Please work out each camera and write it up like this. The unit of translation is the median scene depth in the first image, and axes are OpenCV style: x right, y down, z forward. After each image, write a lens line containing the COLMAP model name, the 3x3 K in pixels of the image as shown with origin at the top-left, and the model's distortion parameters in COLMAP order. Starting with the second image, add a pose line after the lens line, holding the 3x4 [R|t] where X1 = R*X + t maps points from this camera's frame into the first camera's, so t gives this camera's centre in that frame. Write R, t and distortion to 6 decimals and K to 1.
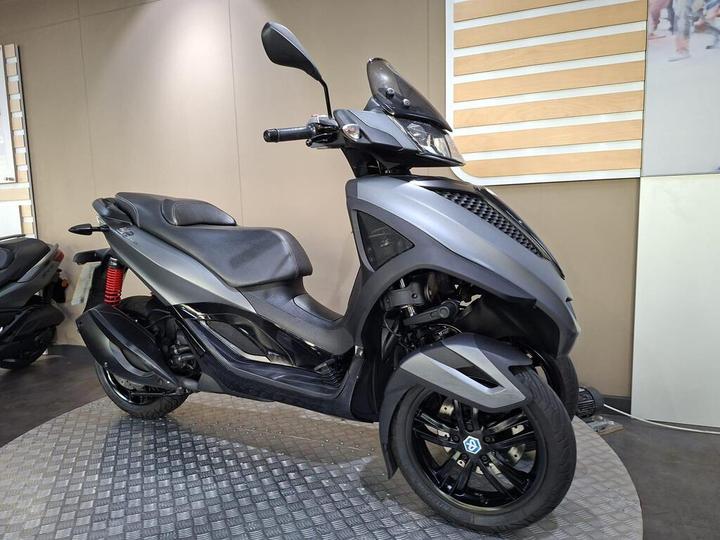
lens RADIAL K [[501.4, 0, 344.3], [0, 501.4, 271.8], [0, 0, 1]] dist [0.033180, -0.032537]
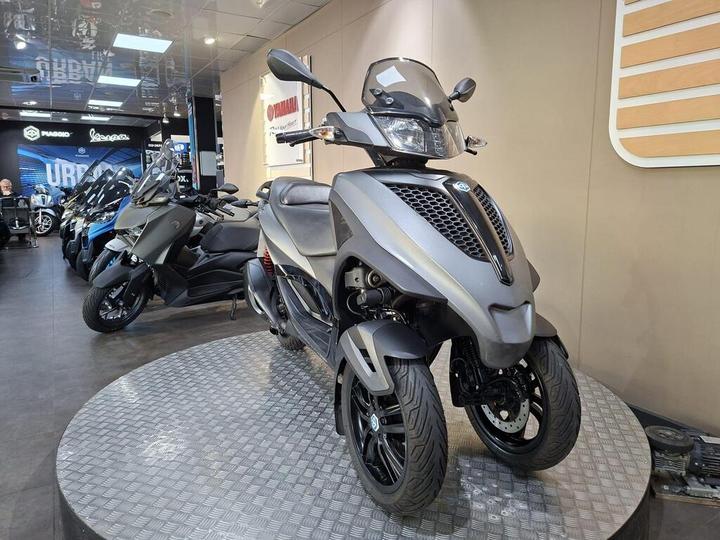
lens RADIAL K [[498.7, 0, 360.9], [0, 498.7, 256.9], [0, 0, 1]] dist [0.055790, -0.050209]
pose [[0.794704, 0.109458, -0.597047, 0.683862], [-0.088673, 0.993990, 0.064201, -0.062706], [0.600486, 0.001921, 0.799633, 0.098275]]
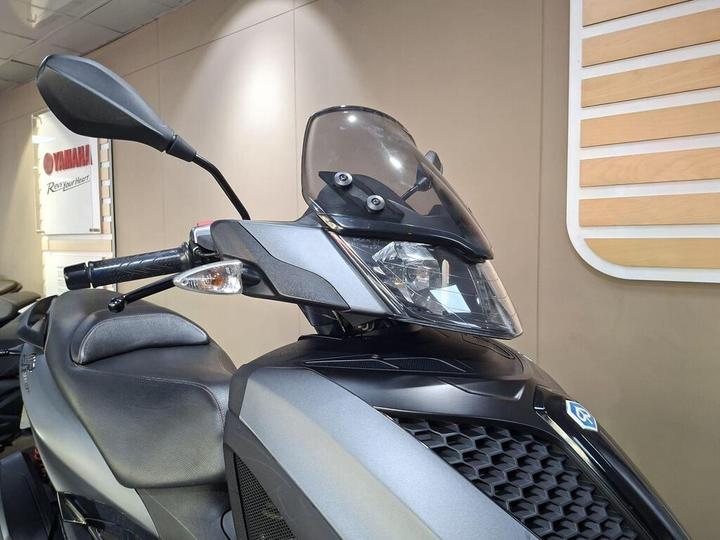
lens RADIAL K [[500.2, 0, 351.8], [0, 500.2, 264.5], [0, 0, 1]] dist [0.037988, -0.033623]
pose [[0.958026, 0.038548, -0.284079, 0.212099], [-0.054005, 0.997444, -0.046777, -0.236815], [0.281550, 0.060155, 0.957659, 0.517544]]
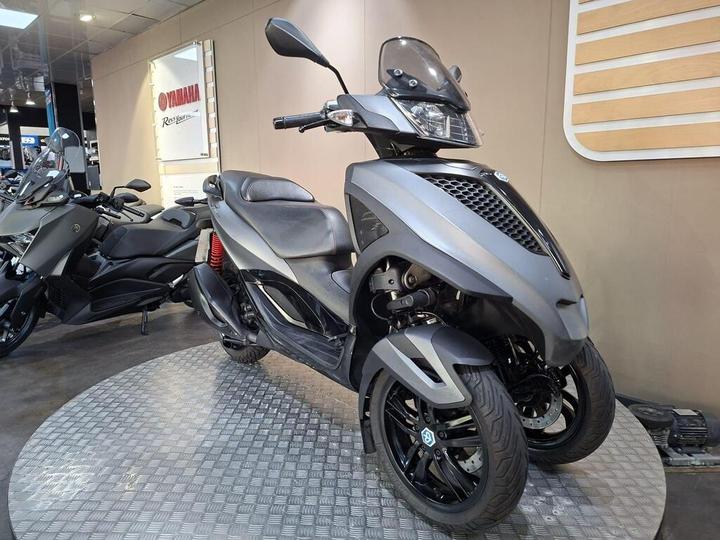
lens RADIAL K [[500.2, 0, 351.8], [0, 500.2, 264.5], [0, 0, 1]] dist [0.037988, -0.033623]
pose [[0.915614, 0.081744, -0.393661, 0.389944], [-0.061587, 0.996074, 0.063591, -0.037291], [0.397314, -0.033980, 0.917053, 0.042566]]
